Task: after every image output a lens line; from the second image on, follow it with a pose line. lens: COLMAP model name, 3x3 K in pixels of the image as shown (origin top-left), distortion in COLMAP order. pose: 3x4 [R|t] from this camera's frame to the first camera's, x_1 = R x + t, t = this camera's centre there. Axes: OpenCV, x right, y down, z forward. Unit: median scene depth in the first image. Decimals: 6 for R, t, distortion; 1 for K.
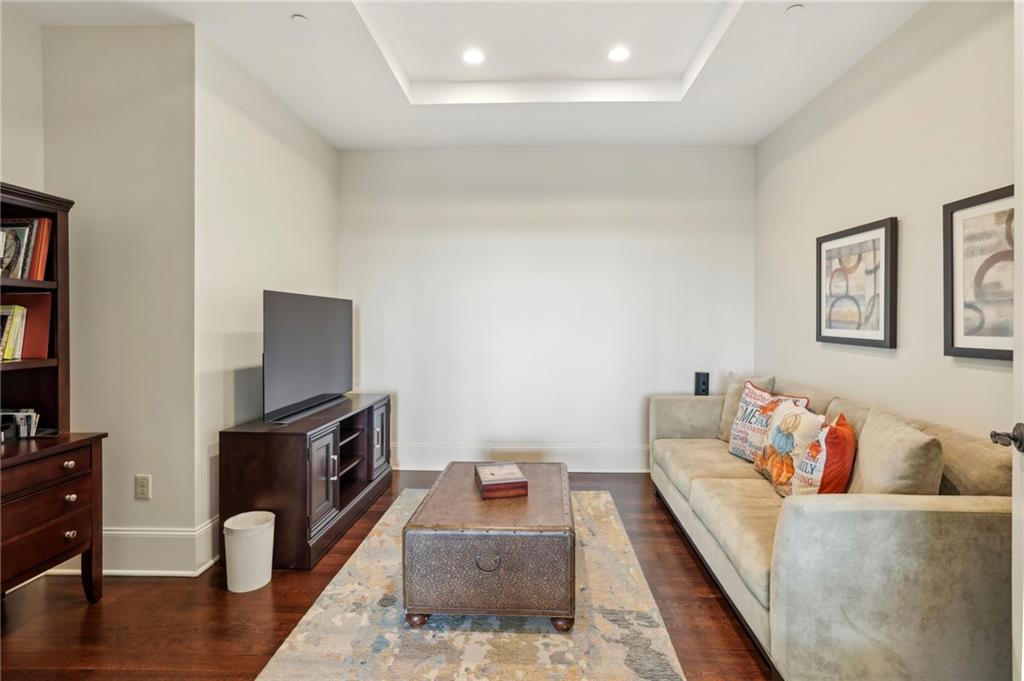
lens RADIAL K [[484.6, 0, 515.9], [0, 484.6, 331.8], [0, 0, 1]] dist [-0.001785, 0.000014]
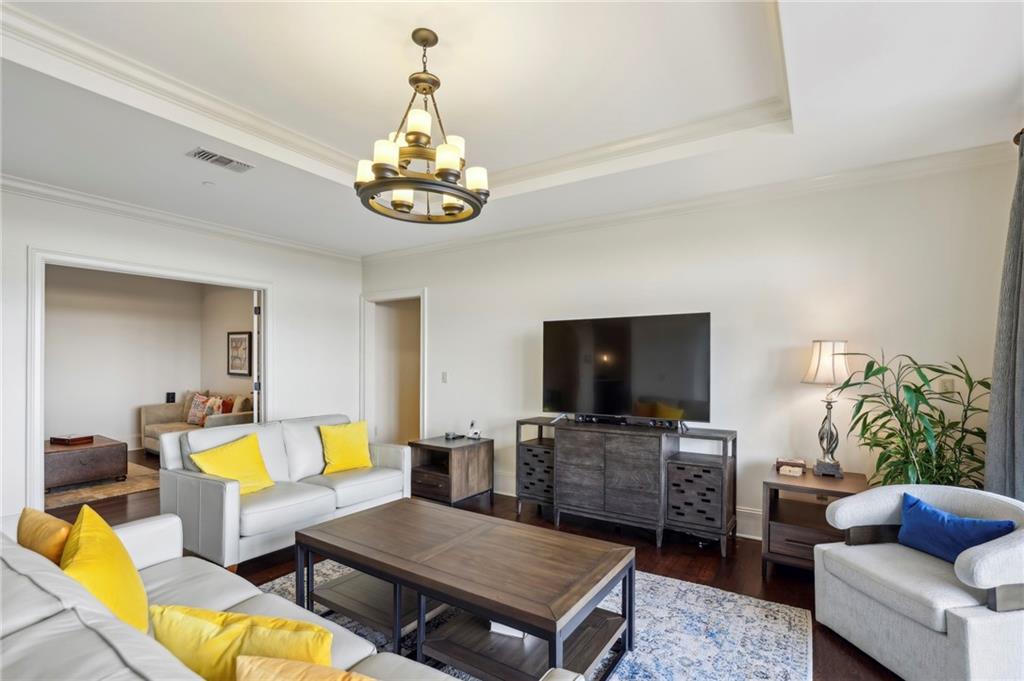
lens RADIAL K [[483.4, 0, 524.4], [0, 483.4, 360.0], [0, 0, 1]] dist [-0.006365, -0.000011]
pose [[0.506319, 0.013124, 0.862247, -0.758769], [0.006094, 0.999805, -0.018797, 0.000300], [-0.862325, 0.014772, 0.506140, -1.612603]]
